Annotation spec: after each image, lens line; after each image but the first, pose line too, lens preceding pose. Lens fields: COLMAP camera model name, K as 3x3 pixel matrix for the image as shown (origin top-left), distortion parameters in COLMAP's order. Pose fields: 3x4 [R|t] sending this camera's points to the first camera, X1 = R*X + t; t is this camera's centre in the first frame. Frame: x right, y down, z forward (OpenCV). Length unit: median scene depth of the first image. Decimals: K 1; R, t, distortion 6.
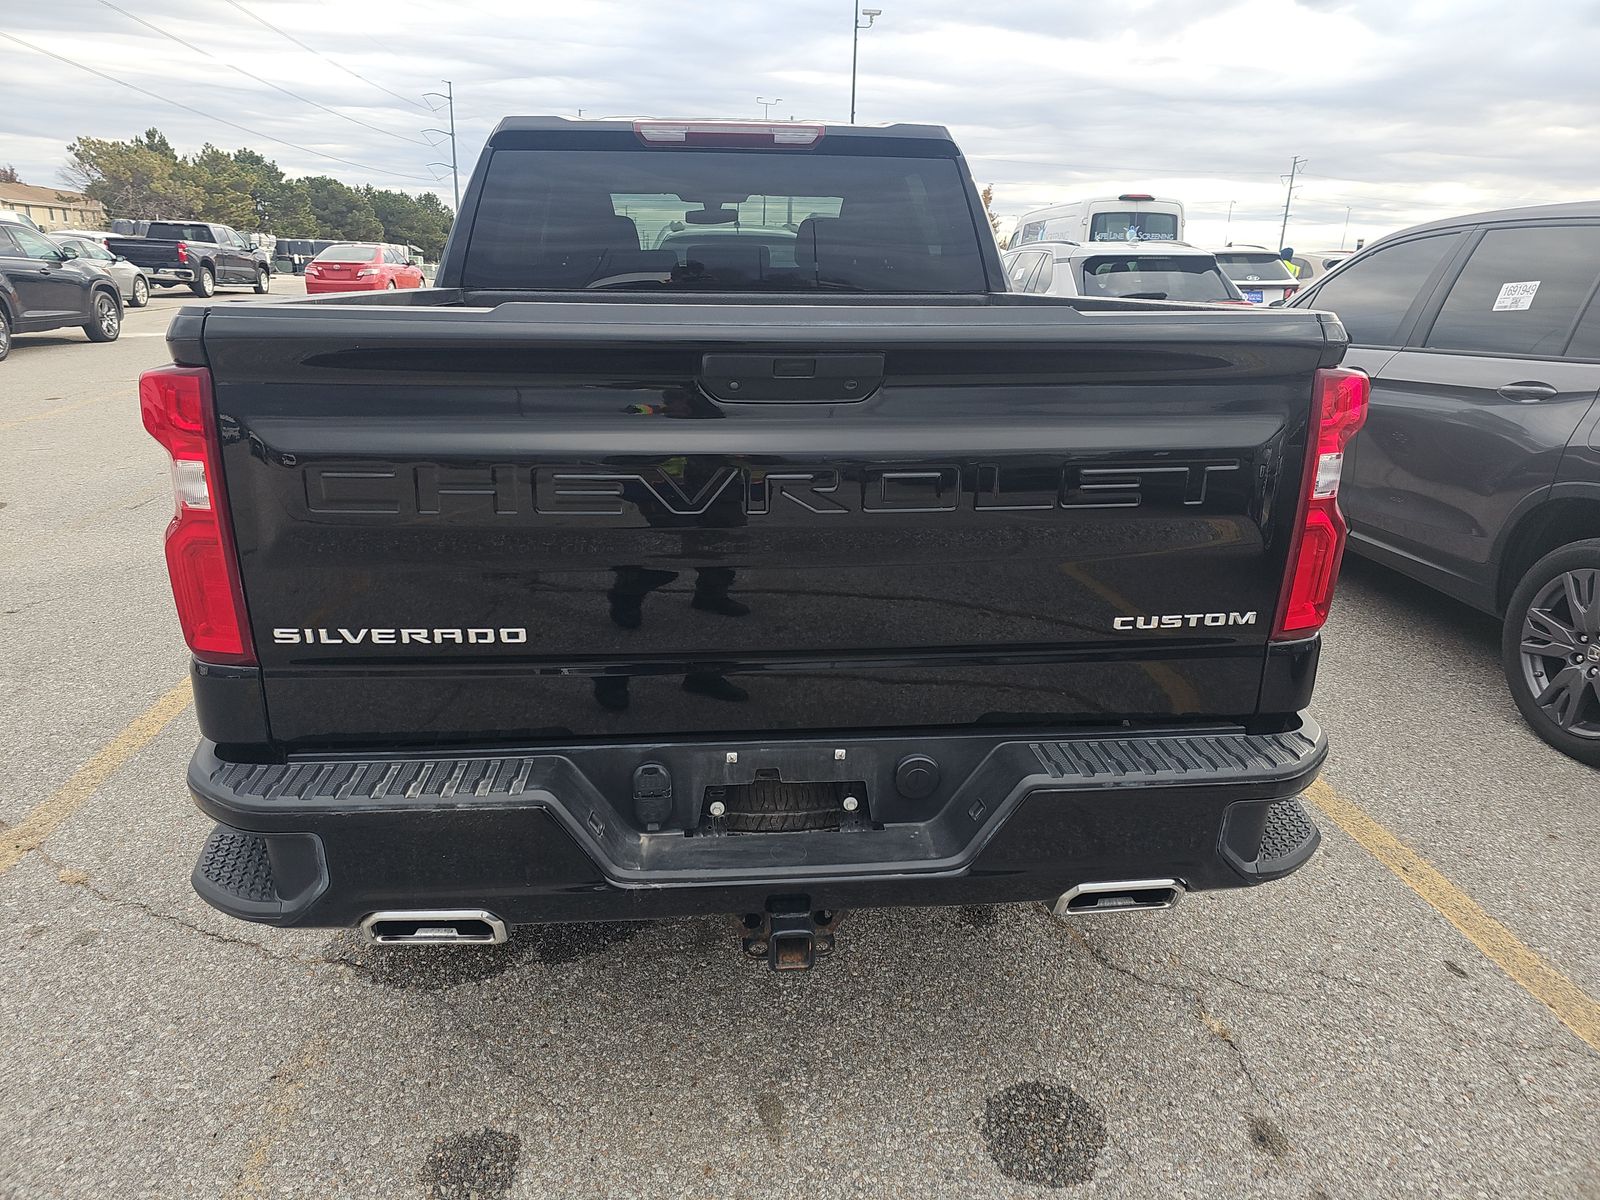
lens RADIAL K [[1069.3, 0, 807.5], [0, 1069.3, 602.9], [0, 0, 1]] dist [0.052249, -0.049543]
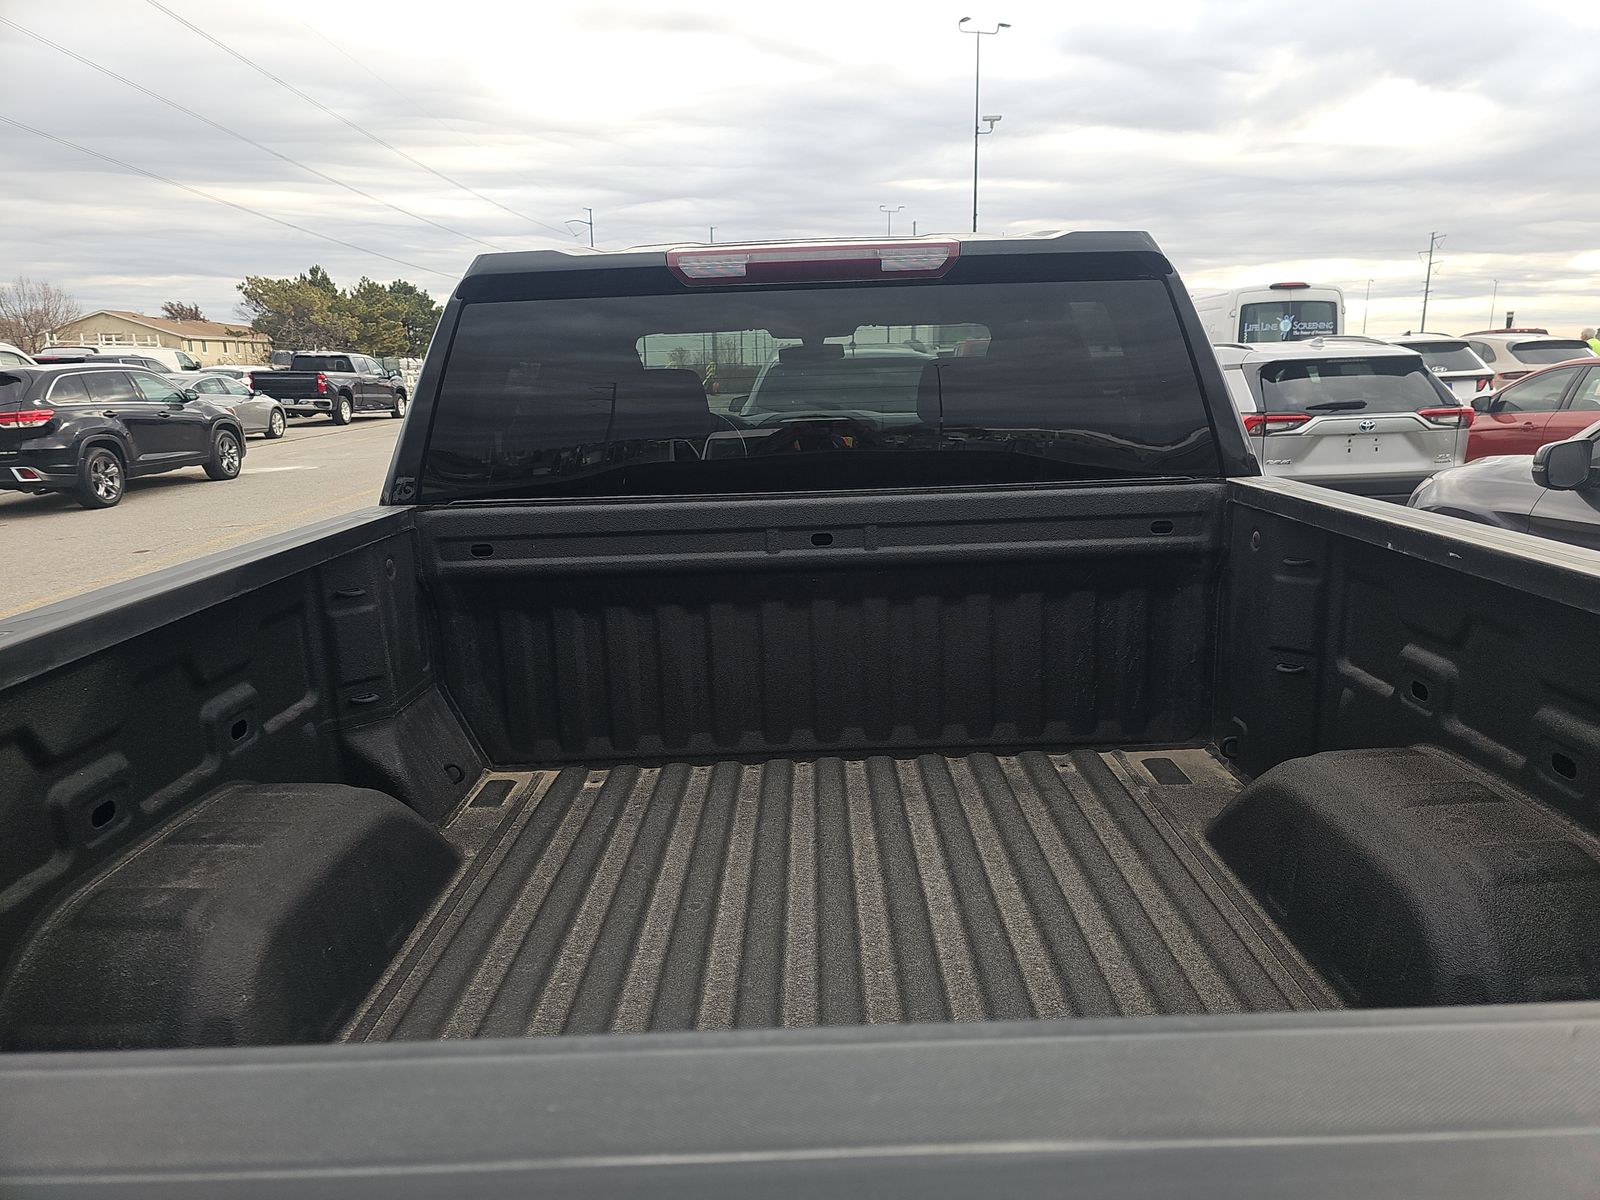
lens RADIAL K [[1069.3, 0, 807.5], [0, 1069.3, 602.9], [0, 0, 1]] dist [0.052249, -0.049543]
pose [[0.993055, -0.013380, -0.116889, -0.000382], [0.003374, 0.996342, -0.085387, -0.024457], [0.117604, 0.084399, 0.989468, 0.052544]]
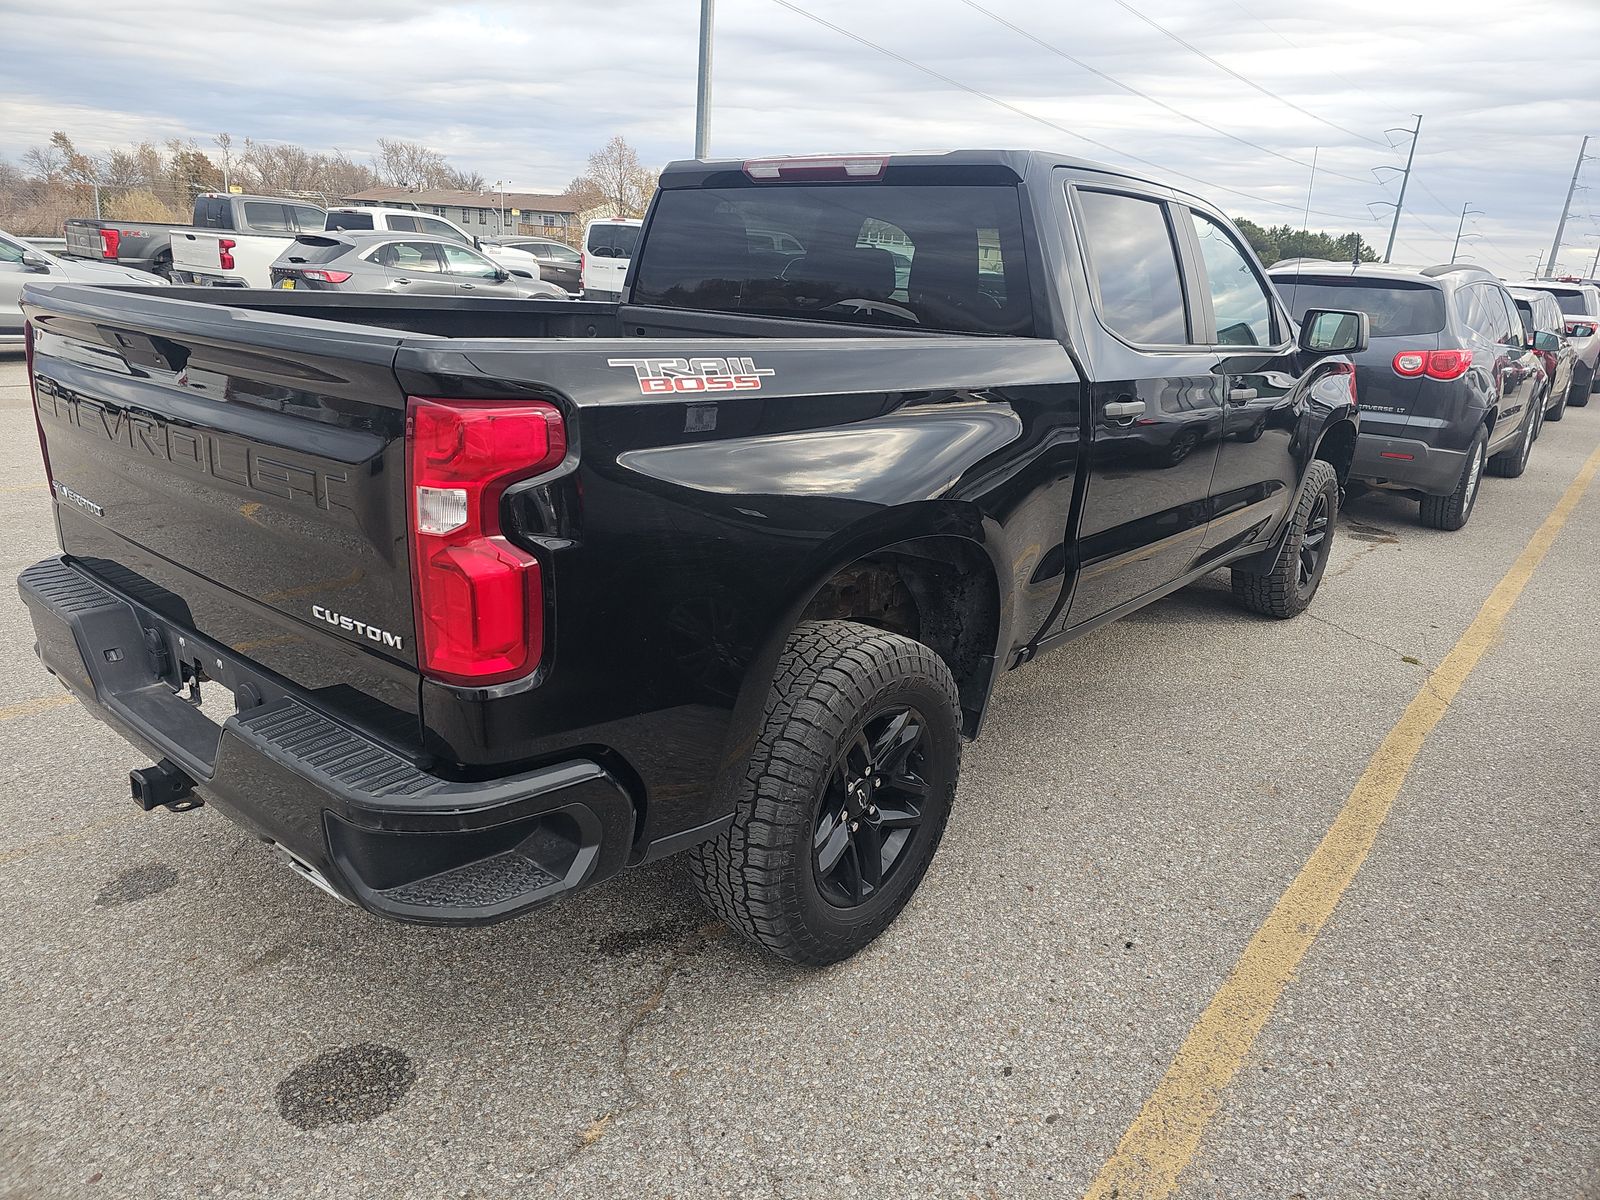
lens RADIAL K [[1099.2, 0, 800.0], [0, 1099.2, 600.0], [0, 0, 1]] dist [0.011649, -0.000367]
pose [[0.700668, 0.228299, -0.675977, 0.102808], [-0.256516, 0.964681, 0.059917, -0.013648], [0.665781, 0.131417, 0.734483, 0.038435]]
